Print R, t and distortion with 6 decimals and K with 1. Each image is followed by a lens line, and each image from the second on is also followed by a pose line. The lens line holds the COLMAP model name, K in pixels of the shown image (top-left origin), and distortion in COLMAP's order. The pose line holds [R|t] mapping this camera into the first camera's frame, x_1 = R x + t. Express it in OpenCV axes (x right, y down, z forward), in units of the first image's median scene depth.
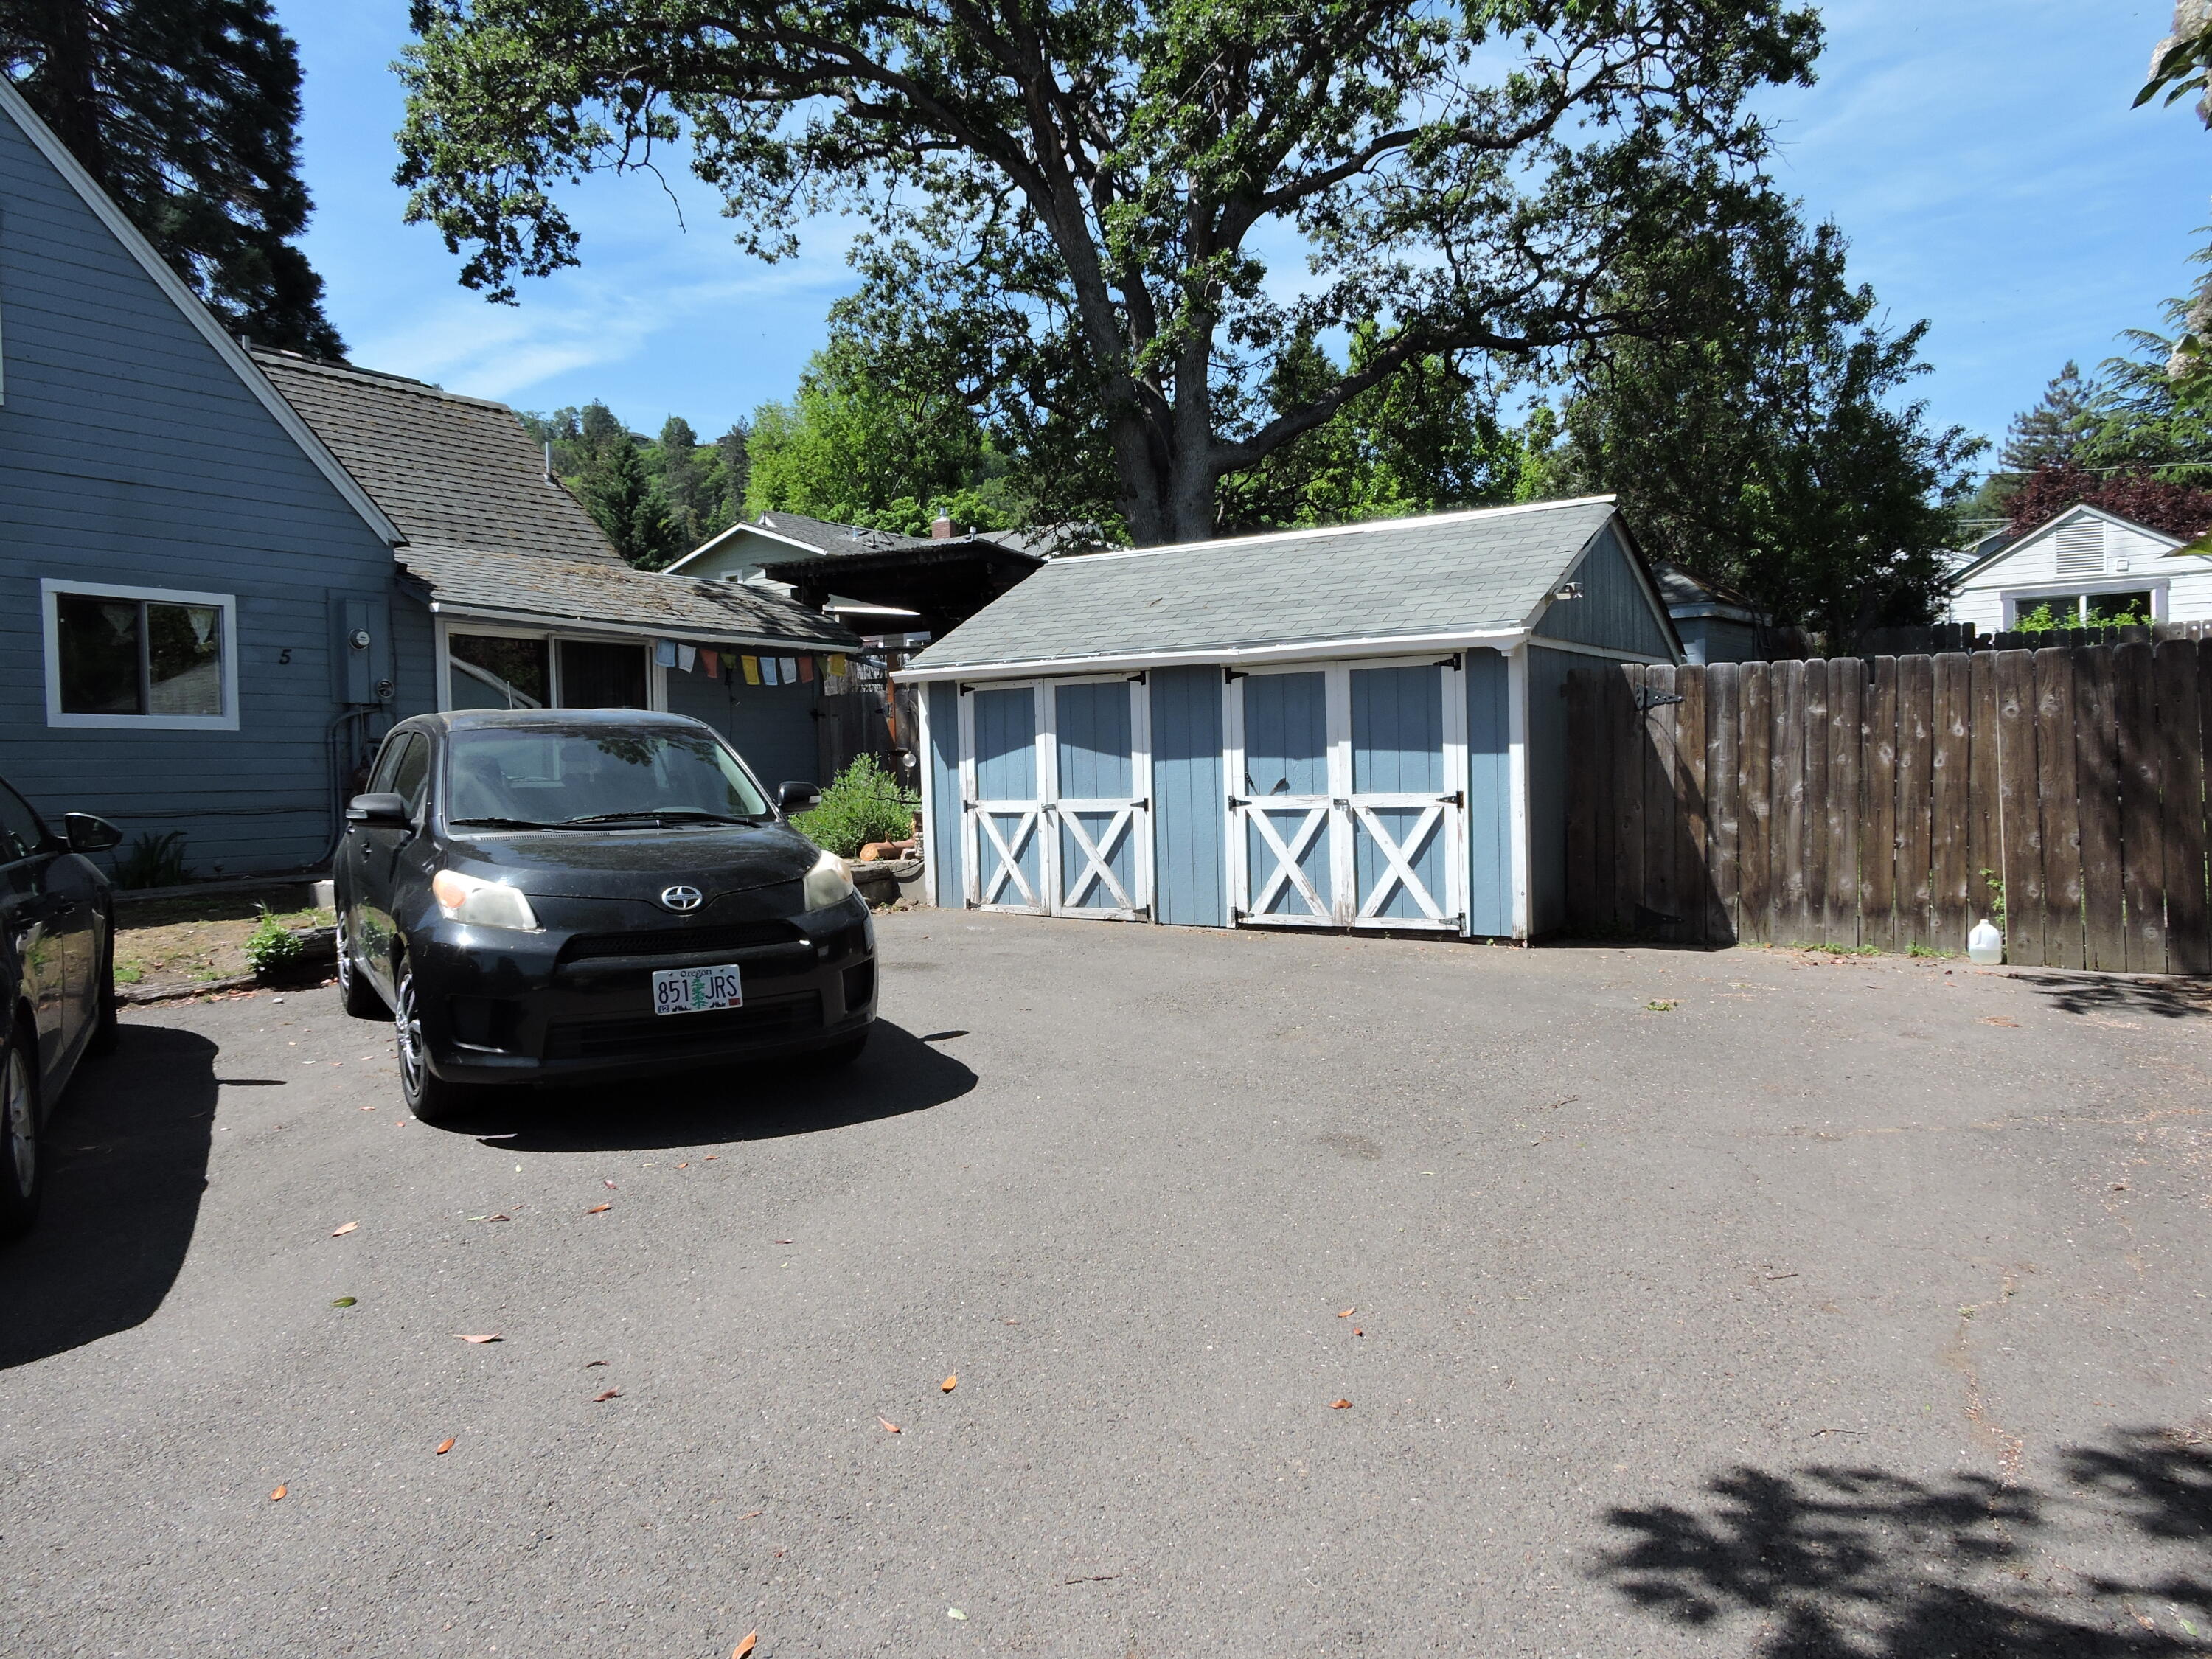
lens RADIAL K [[1575.3, 0, 1104.3], [0, 1575.3, 826.3], [0, 0, 1]] dist [0.000317, -0.003067]
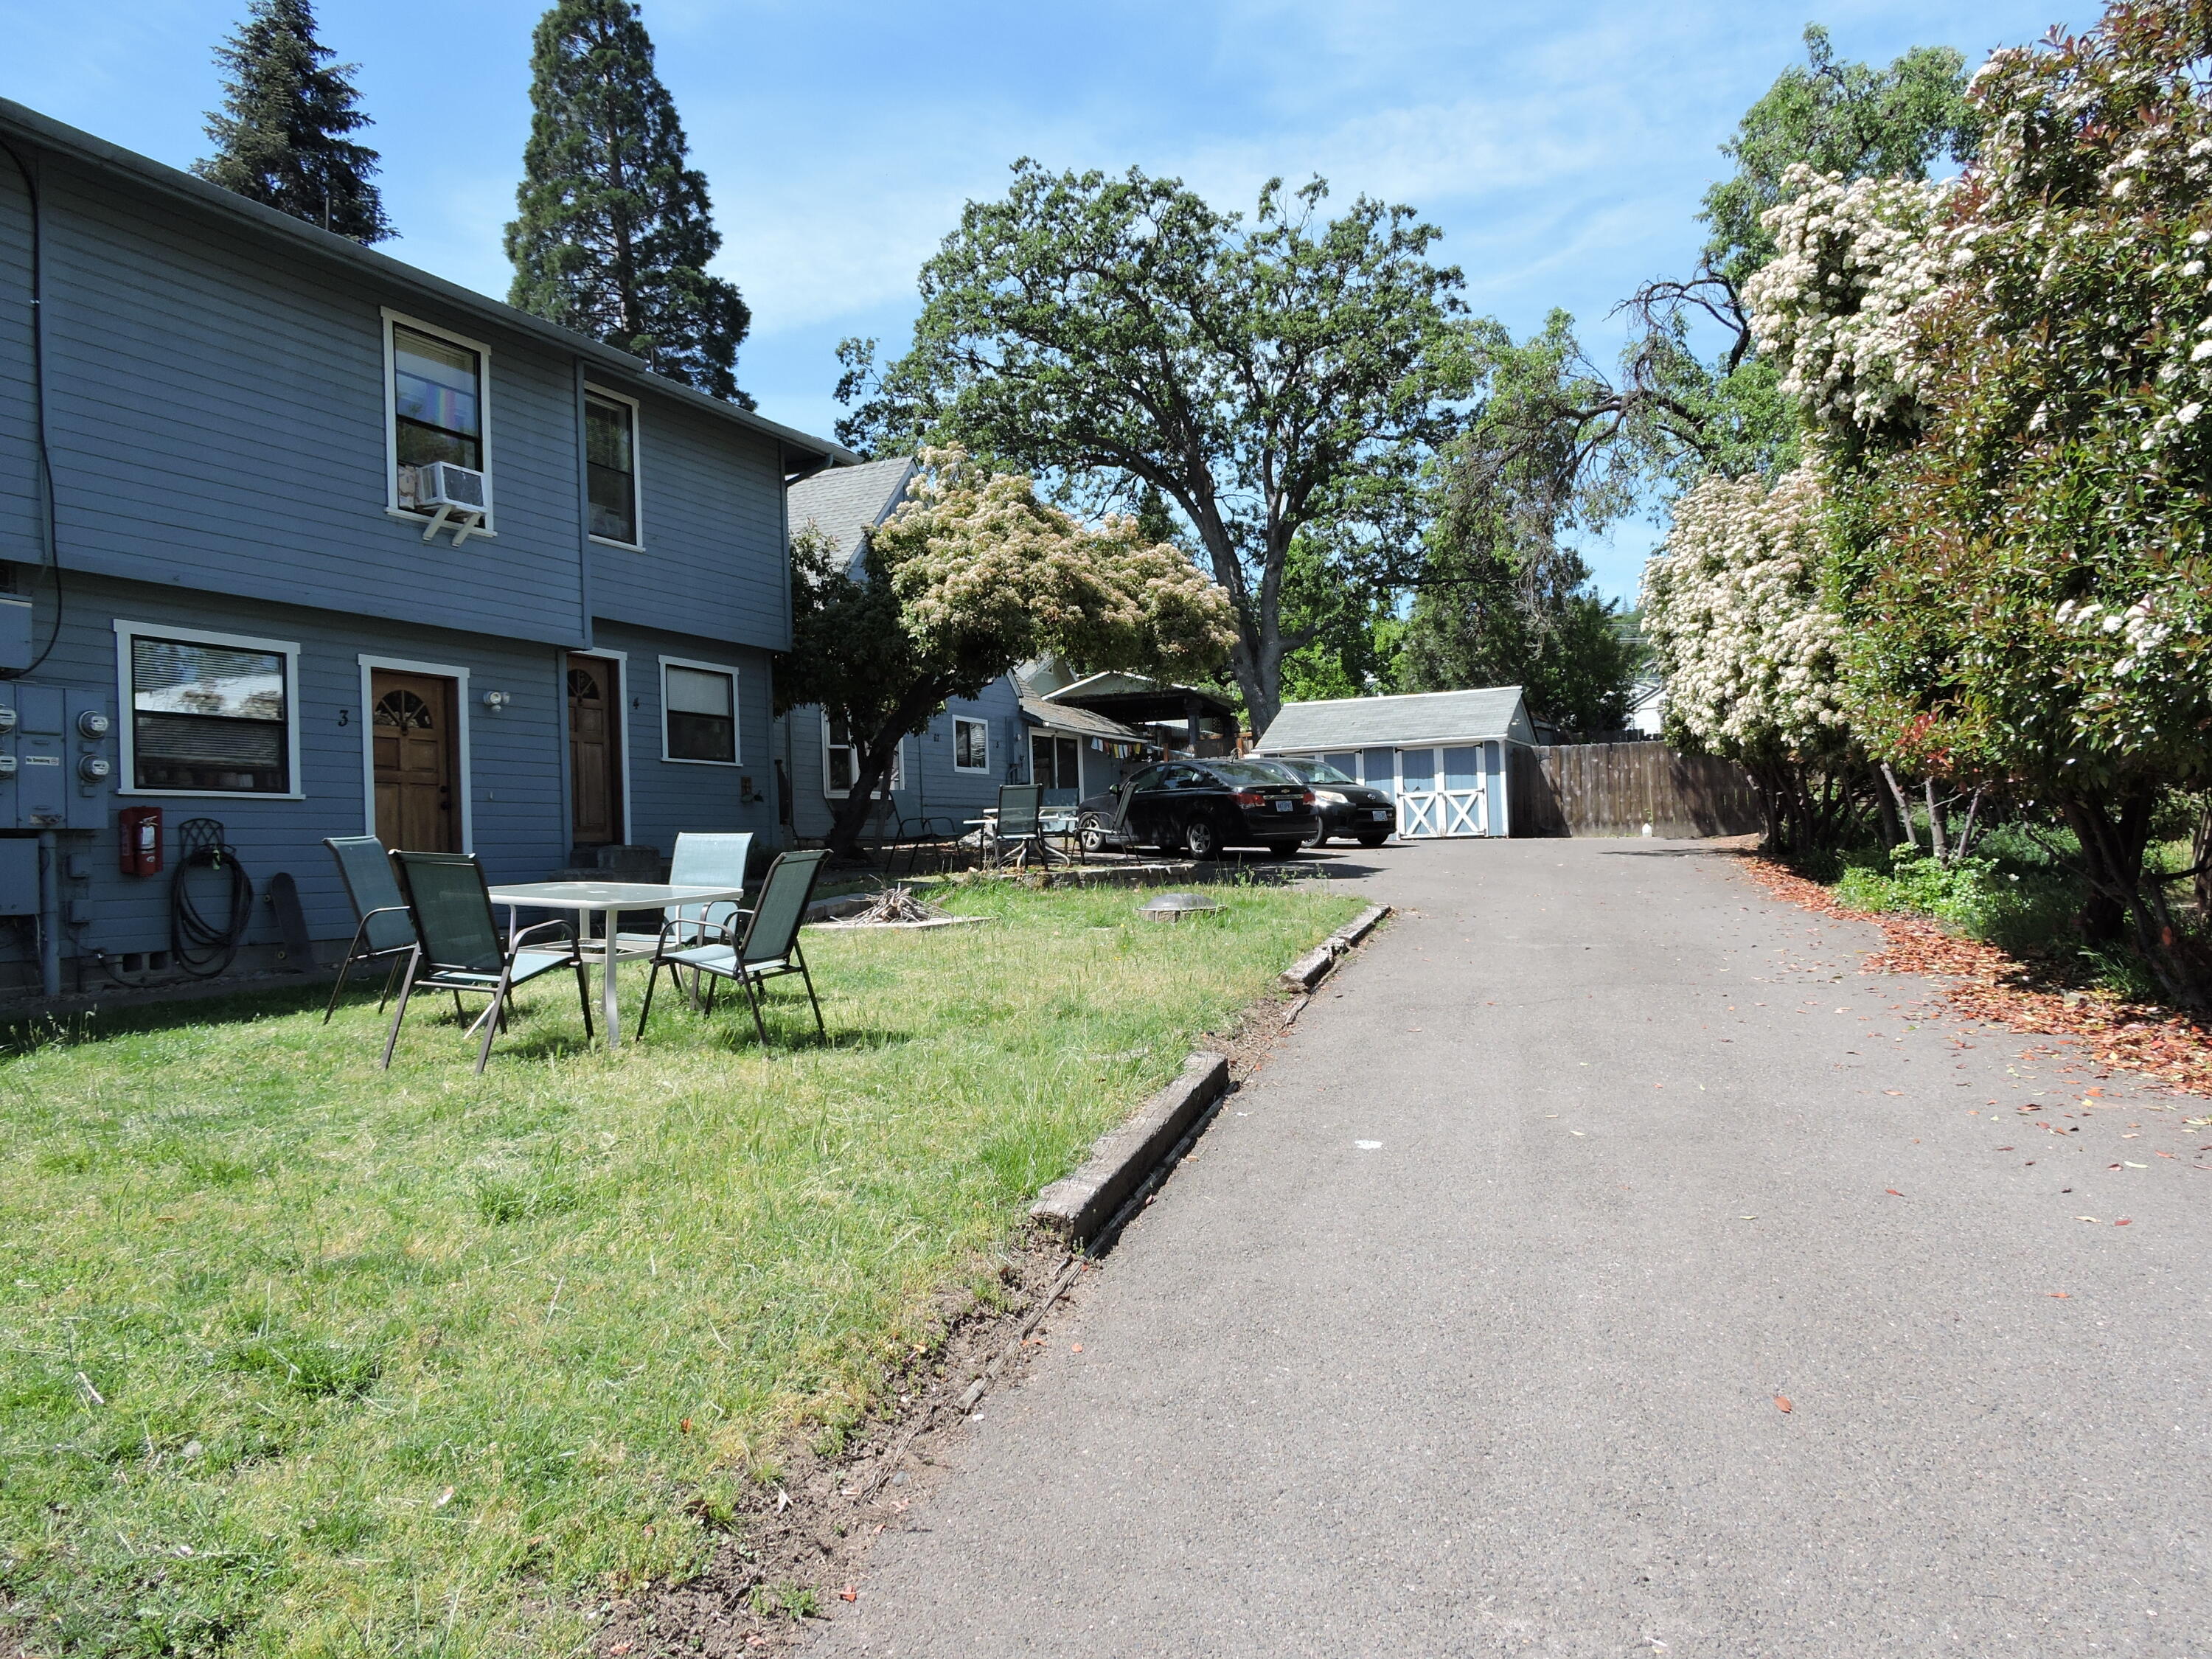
lens RADIAL K [[1575.3, 0, 1105.6], [0, 1575.3, 827.5], [0, 0, 1]] dist [0.000317, -0.003067]
pose [[0.986315, -0.010154, 0.164562, -0.836898], [0.019262, 0.998364, -0.053844, 0.171396], [-0.163746, 0.056277, 0.984896, -1.568070]]
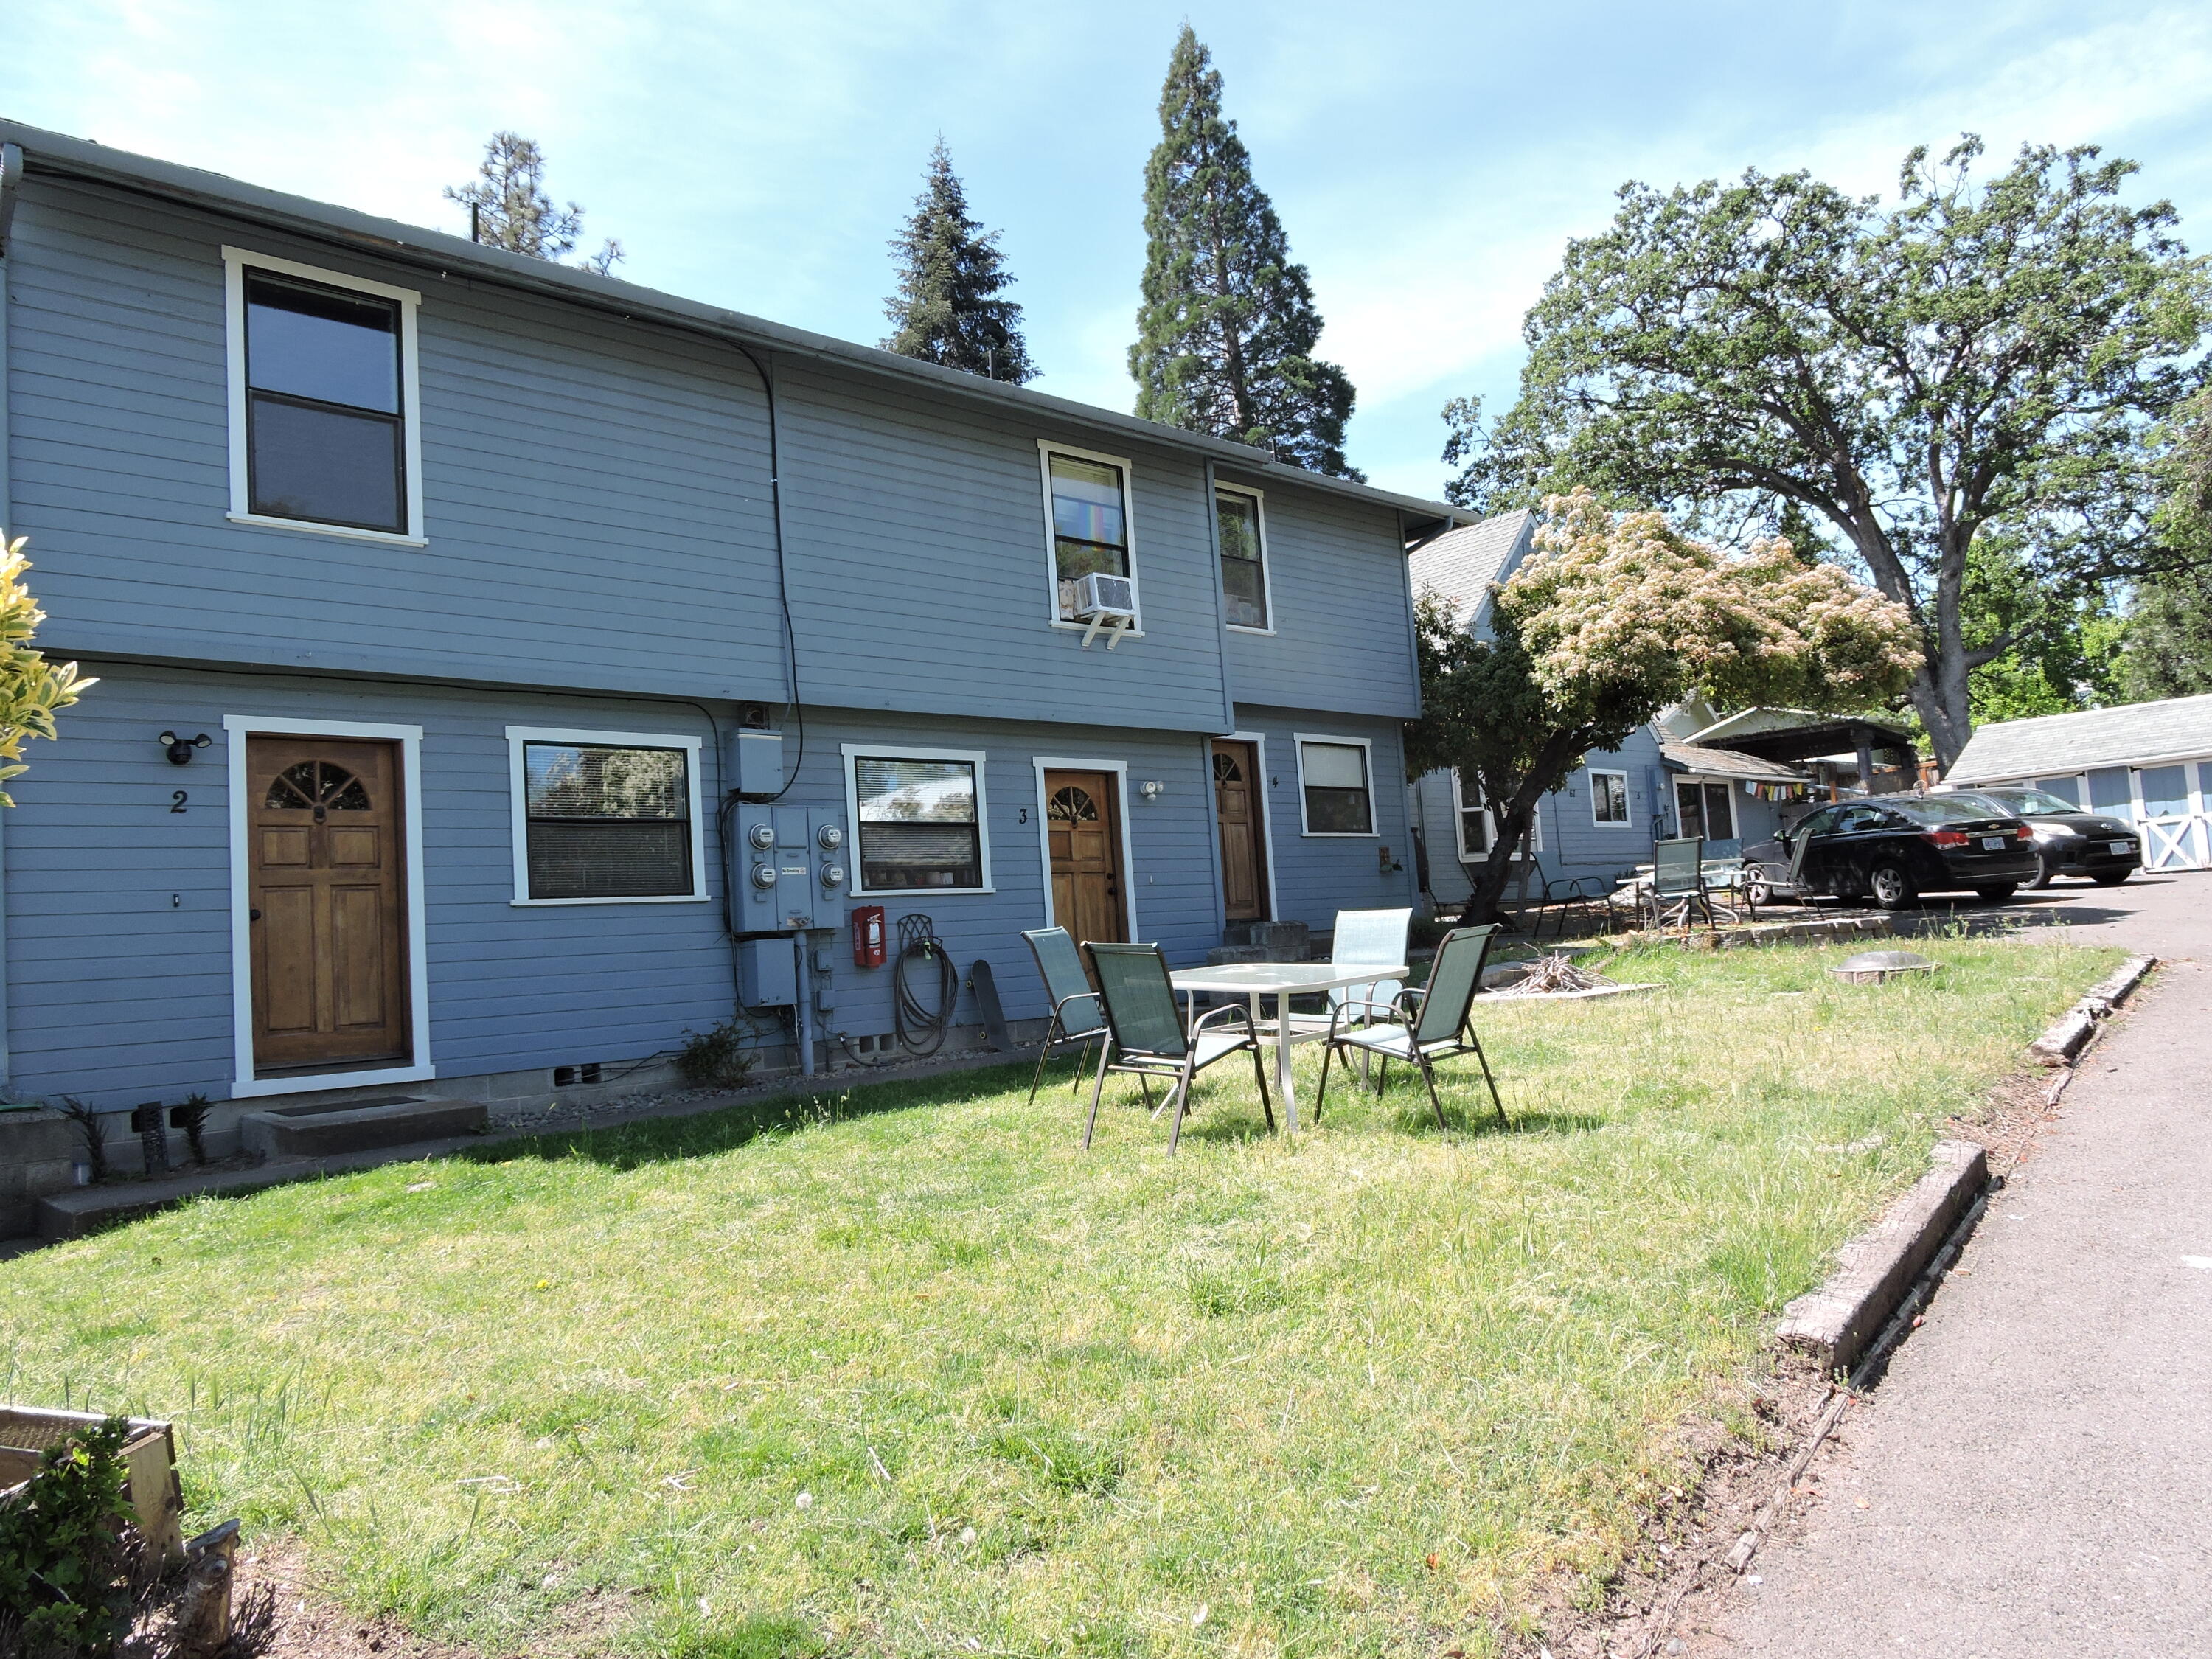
lens RADIAL K [[1575.3, 0, 1110.8], [0, 1575.3, 826.6], [0, 0, 1]] dist [0.000317, -0.003067]
pose [[0.973360, -0.067175, -0.219223, -0.851347], [0.044488, 0.993281, -0.106836, 0.165397], [0.224926, 0.094237, 0.969808, -1.552586]]
